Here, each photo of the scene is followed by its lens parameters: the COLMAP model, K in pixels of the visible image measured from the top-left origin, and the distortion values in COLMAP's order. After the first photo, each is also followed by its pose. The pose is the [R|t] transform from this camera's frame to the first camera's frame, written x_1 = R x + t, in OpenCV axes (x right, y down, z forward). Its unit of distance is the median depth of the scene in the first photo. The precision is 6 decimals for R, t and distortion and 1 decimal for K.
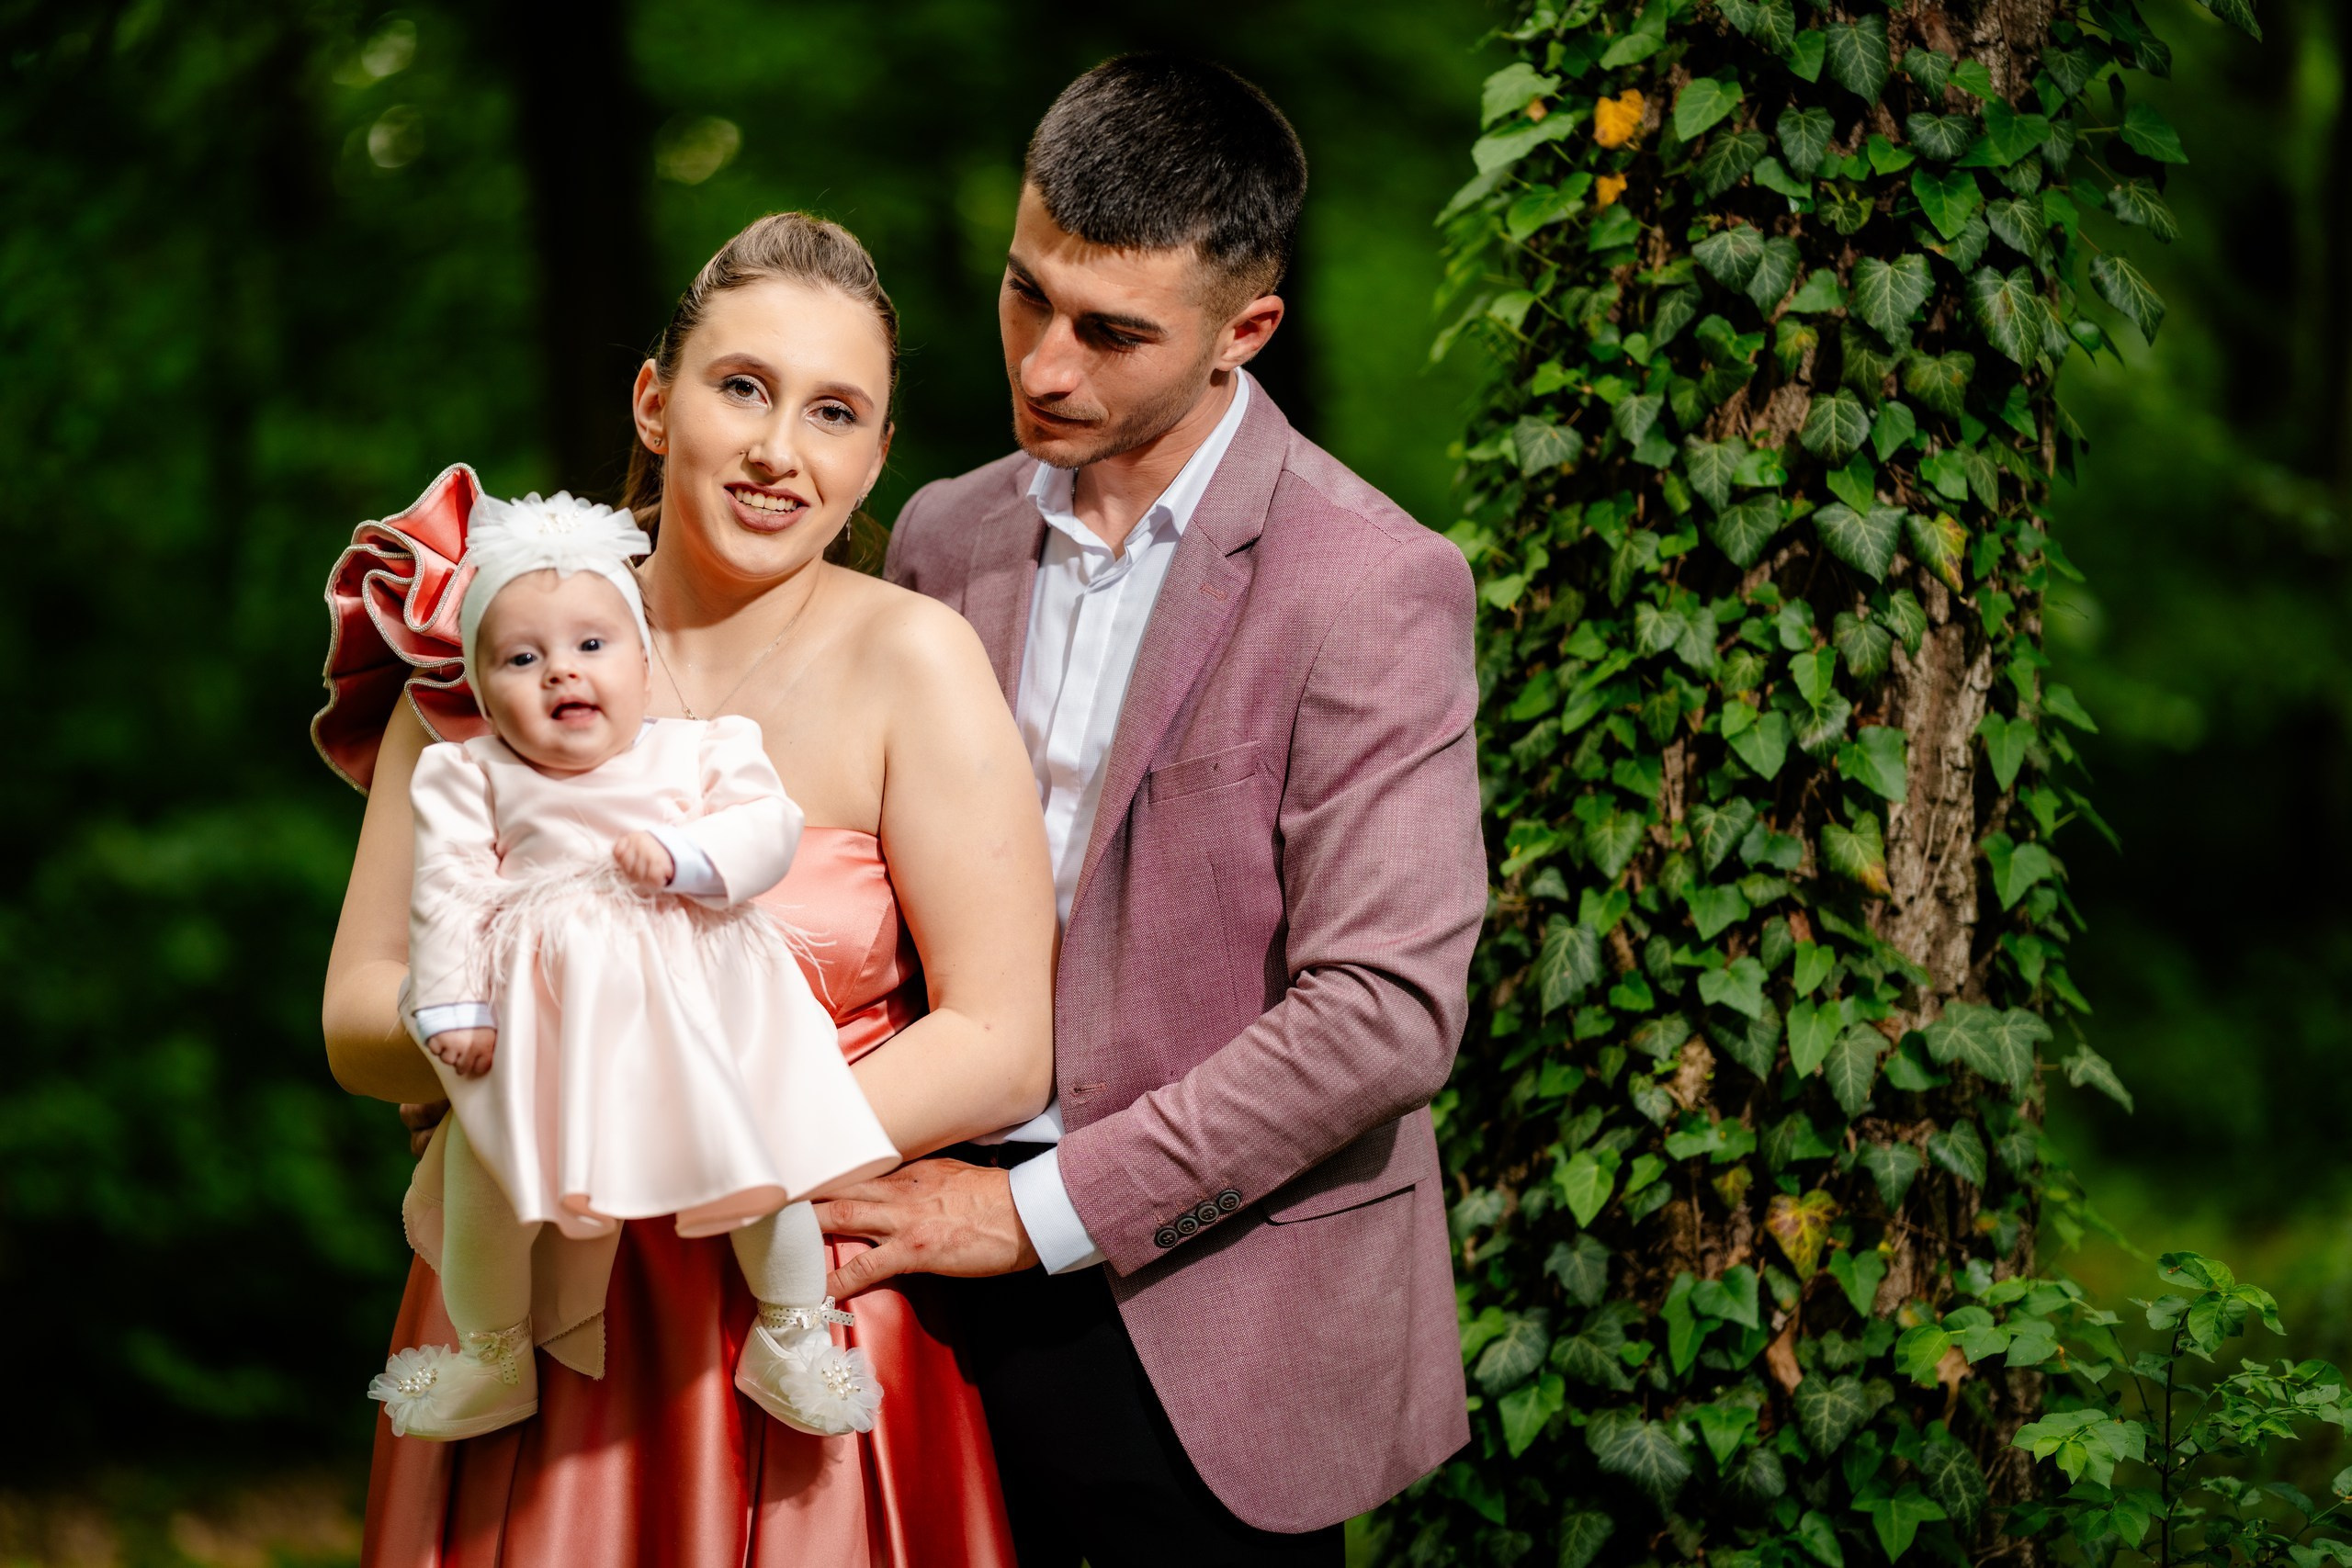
lens RADIAL K [[5873.8, 0, 1176.0], [0, 5873.8, 784.0], [0, 0, 1]] dist [-0.026247, 1.043244]
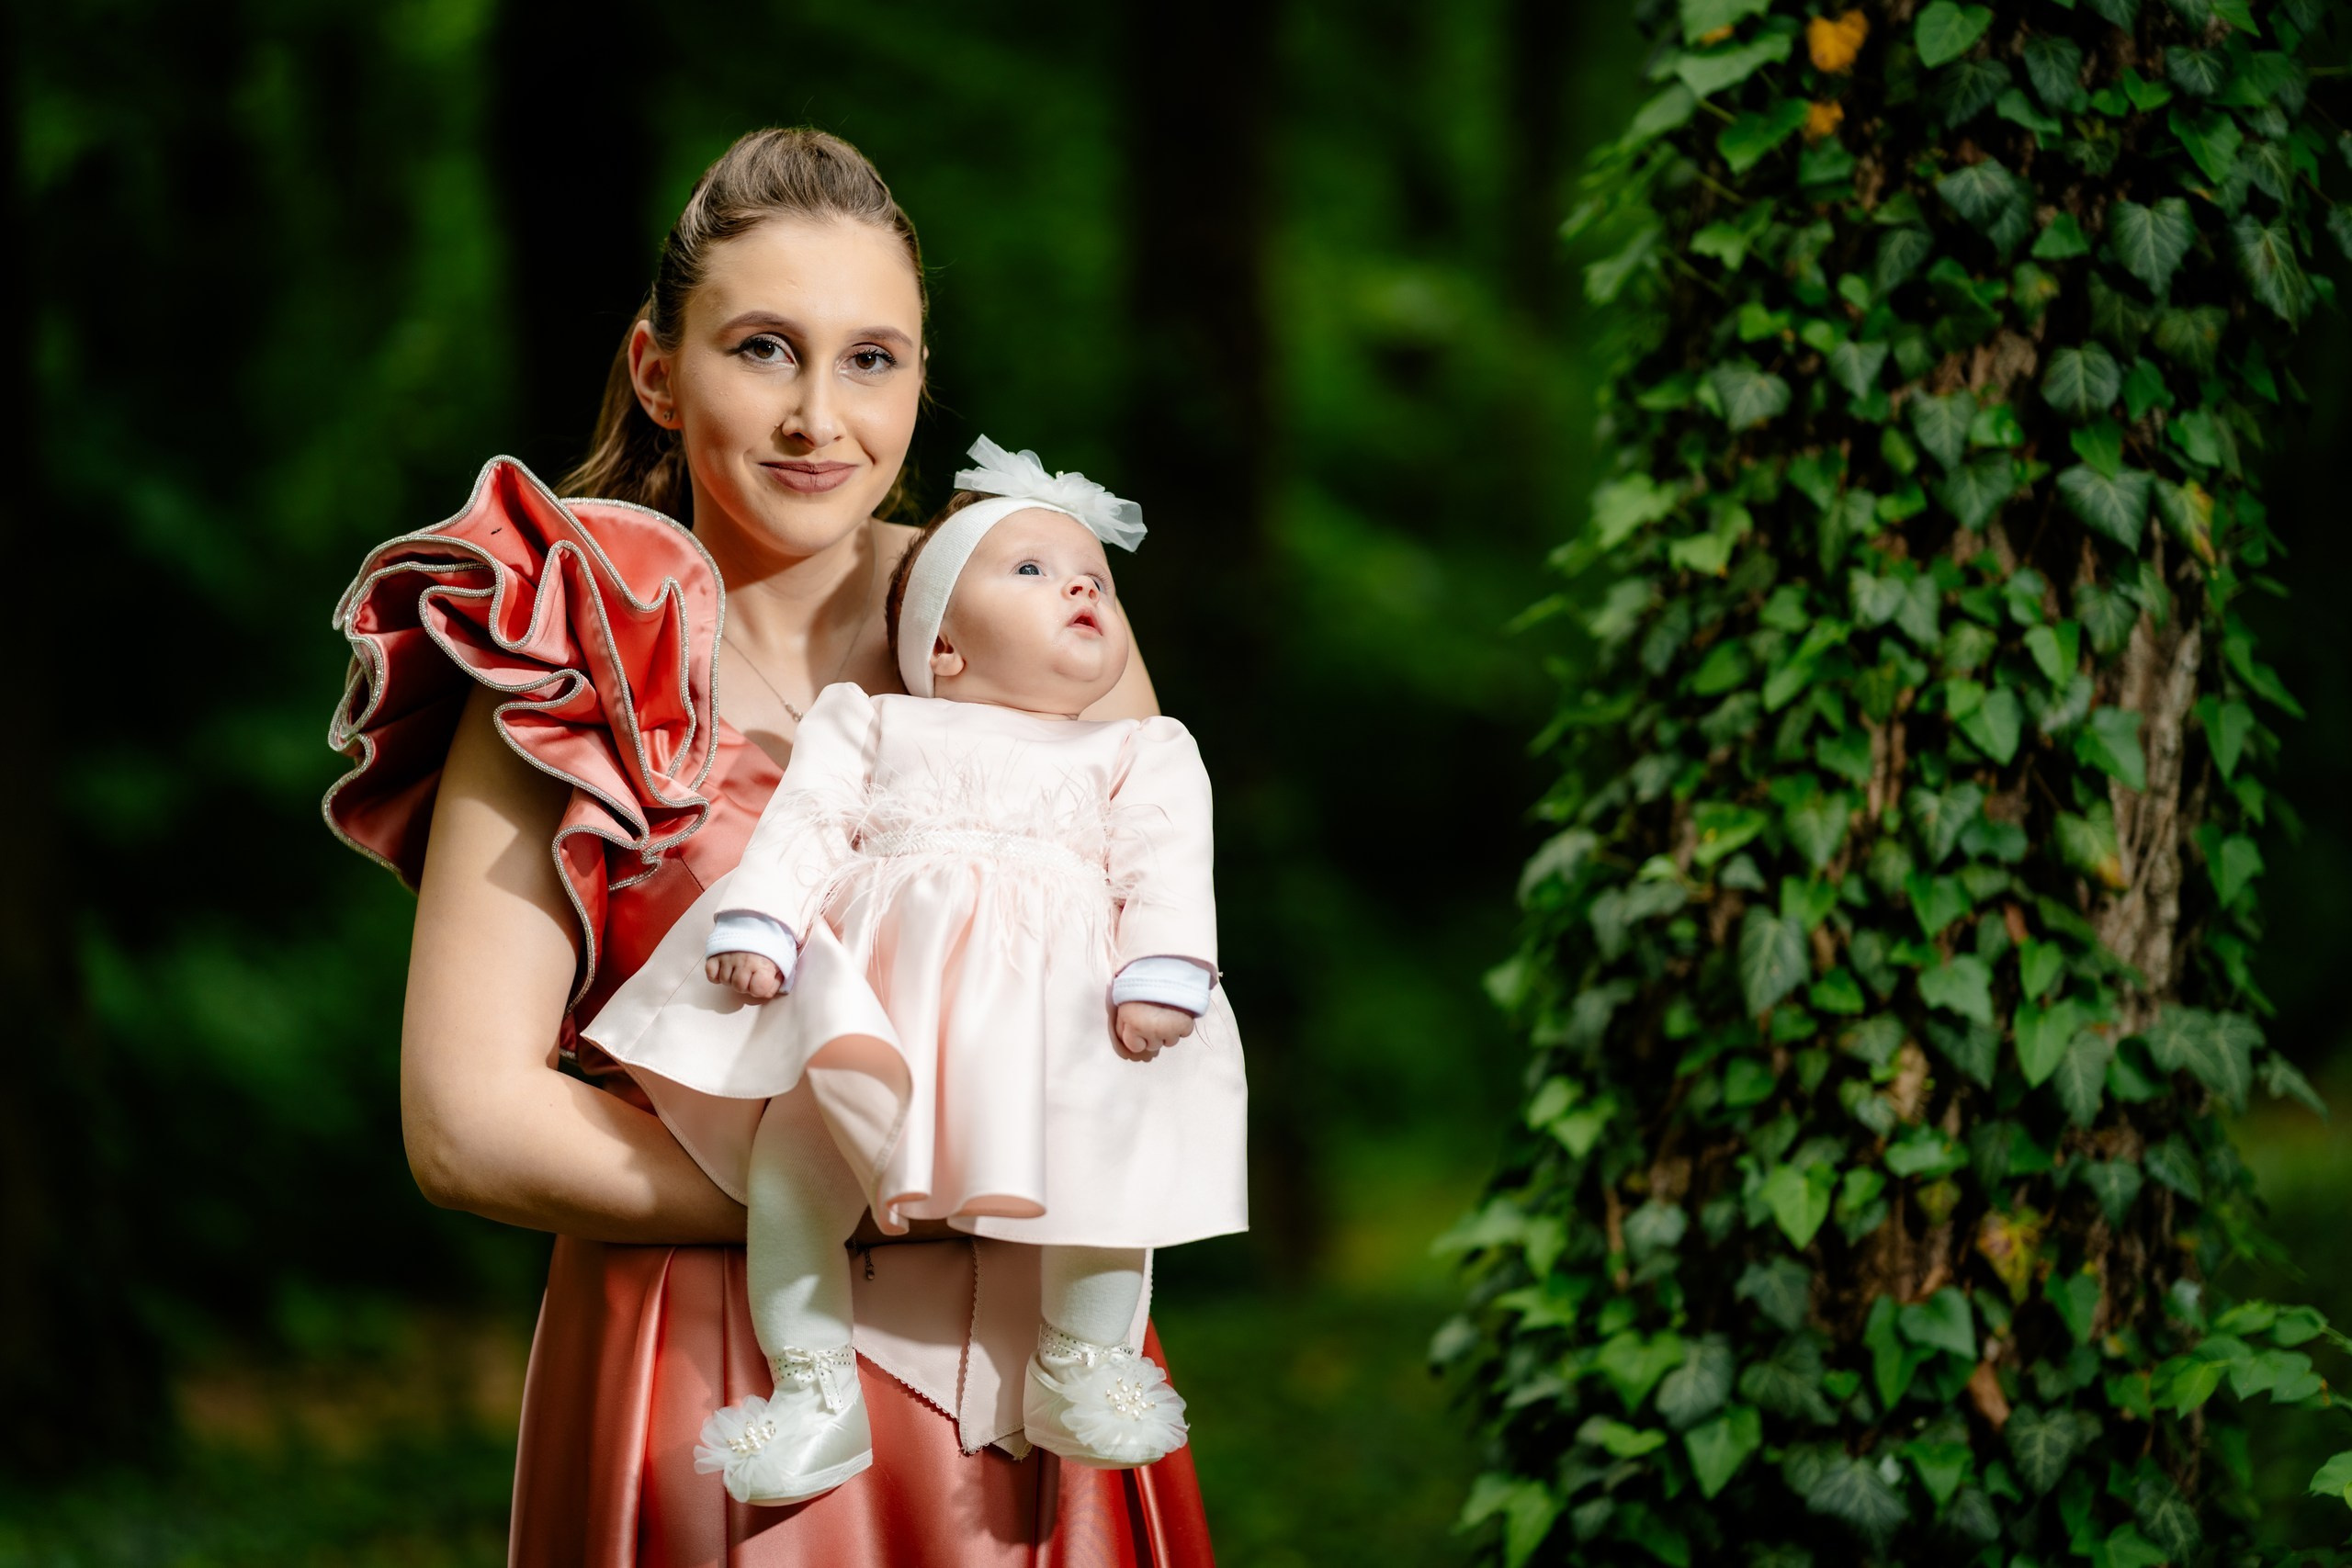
lens RADIAL K [[5873.8, 0, 1176.0], [0, 5873.8, 784.0], [0, 0, 1]] dist [-0.026247, 1.043244]
pose [[0.987068, 0.015819, 0.159521, -0.172680], [-0.016997, 0.999837, 0.006019, -0.000860], [-0.159400, -0.008653, 0.987176, 0.108591]]
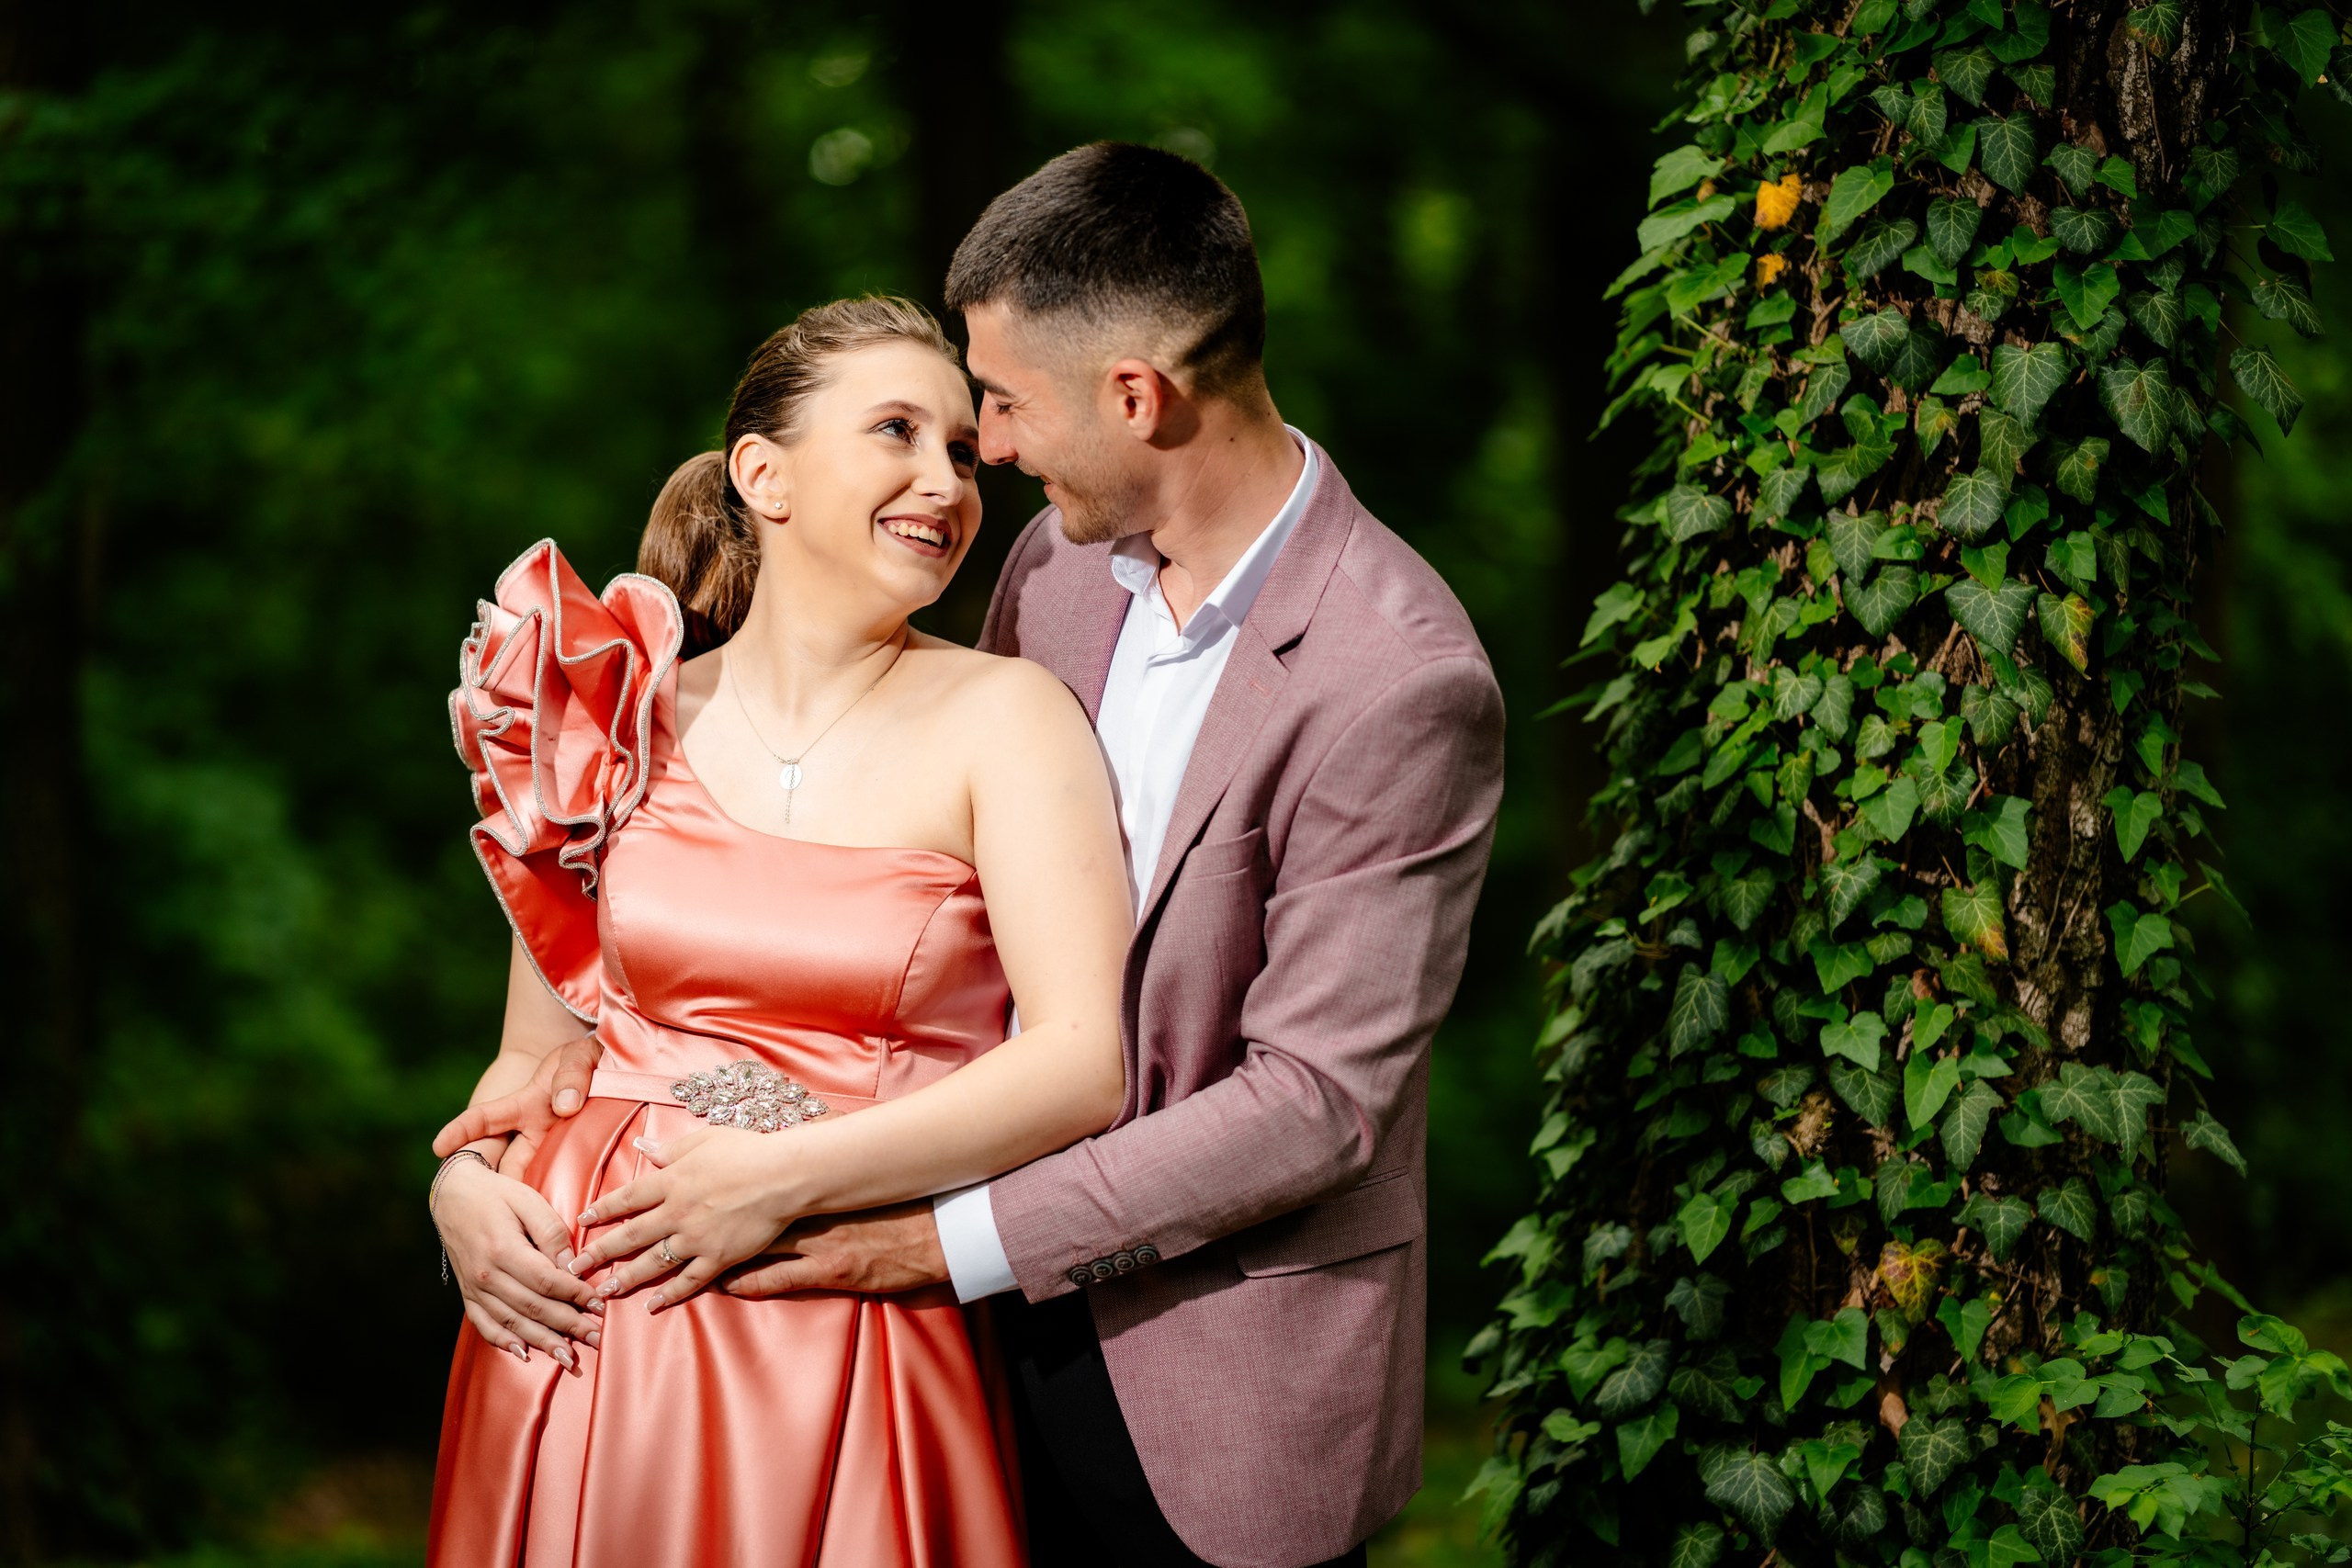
lens RADIAL K [[5873.8, 0, 1176.0], [0, 5873.8, 784.0], [0, 0, 1]] dist [-0.026247, 1.043244]
pose [[0.995942, 0.038603, -0.081301, 0.057875], [-0.038735, 0.999250, -0.000046, -0.006043], [0.081238, 0.003195, 0.996690, -0.046555]]
